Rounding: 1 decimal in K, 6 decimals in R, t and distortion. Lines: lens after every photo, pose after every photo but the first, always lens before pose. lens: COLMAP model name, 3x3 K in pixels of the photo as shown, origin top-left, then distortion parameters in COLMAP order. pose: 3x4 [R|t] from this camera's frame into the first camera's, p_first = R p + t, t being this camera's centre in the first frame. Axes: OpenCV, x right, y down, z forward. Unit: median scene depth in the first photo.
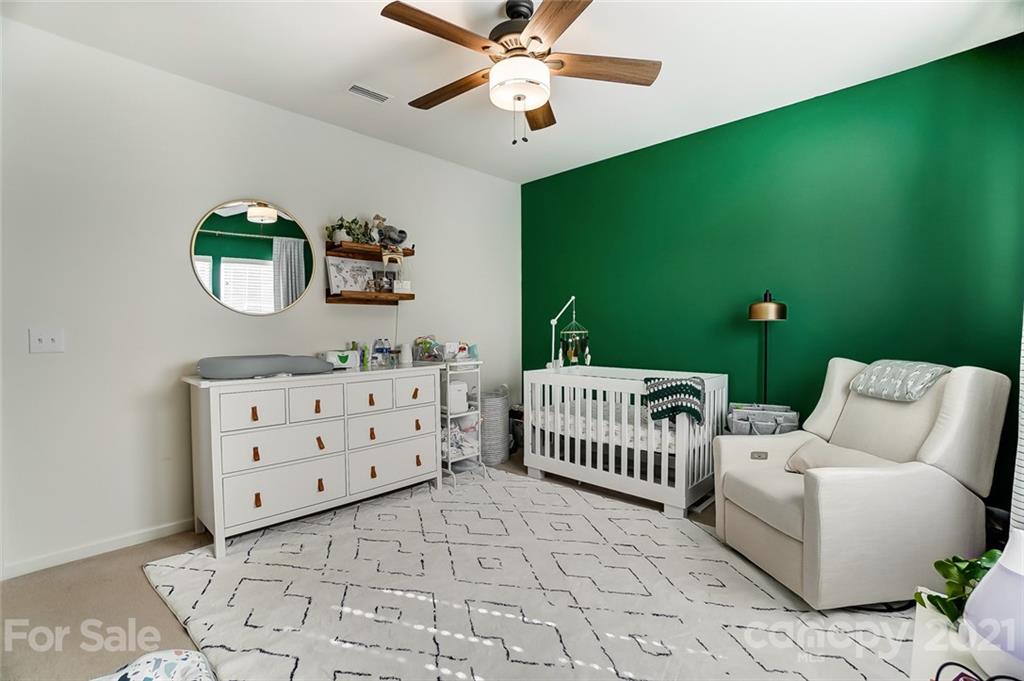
lens RADIAL K [[452.9, 0, 512.0], [0, 452.9, 340.5], [0, 0, 1]] dist [-0.015317, 0.000142]
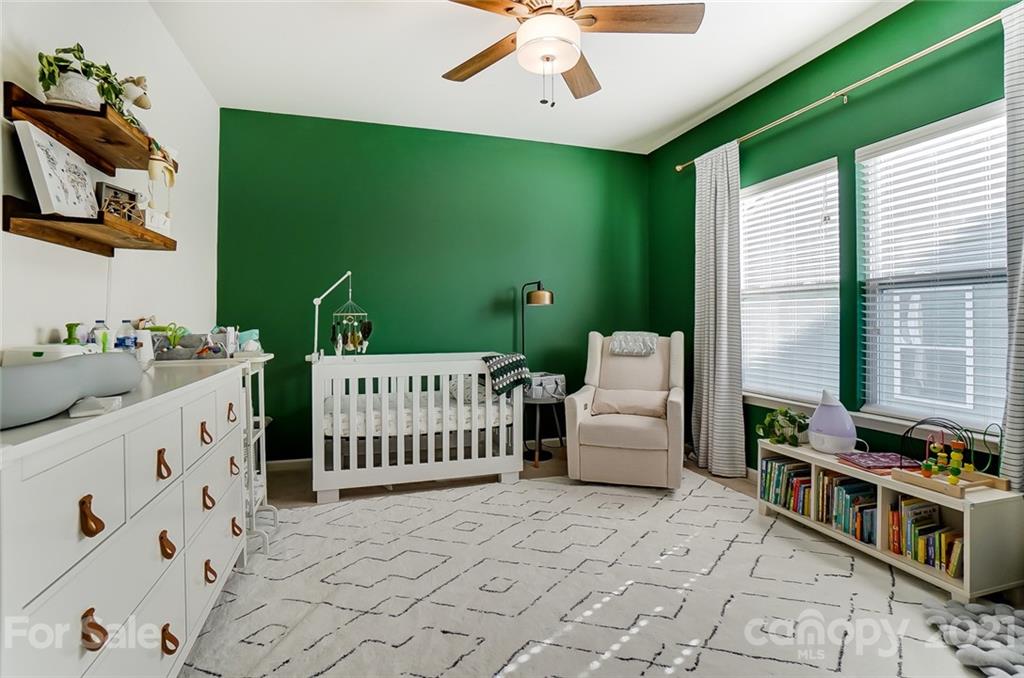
lens RADIAL K [[463.9, 0, 494.0], [0, 463.9, 322.6], [0, 0, 1]] dist [-0.053728, 0.000334]
pose [[0.490691, 0.001584, 0.871332, -0.608169], [0.023303, 0.999617, -0.014941, 0.020250], [-0.871022, 0.027636, 0.490467, 0.457920]]
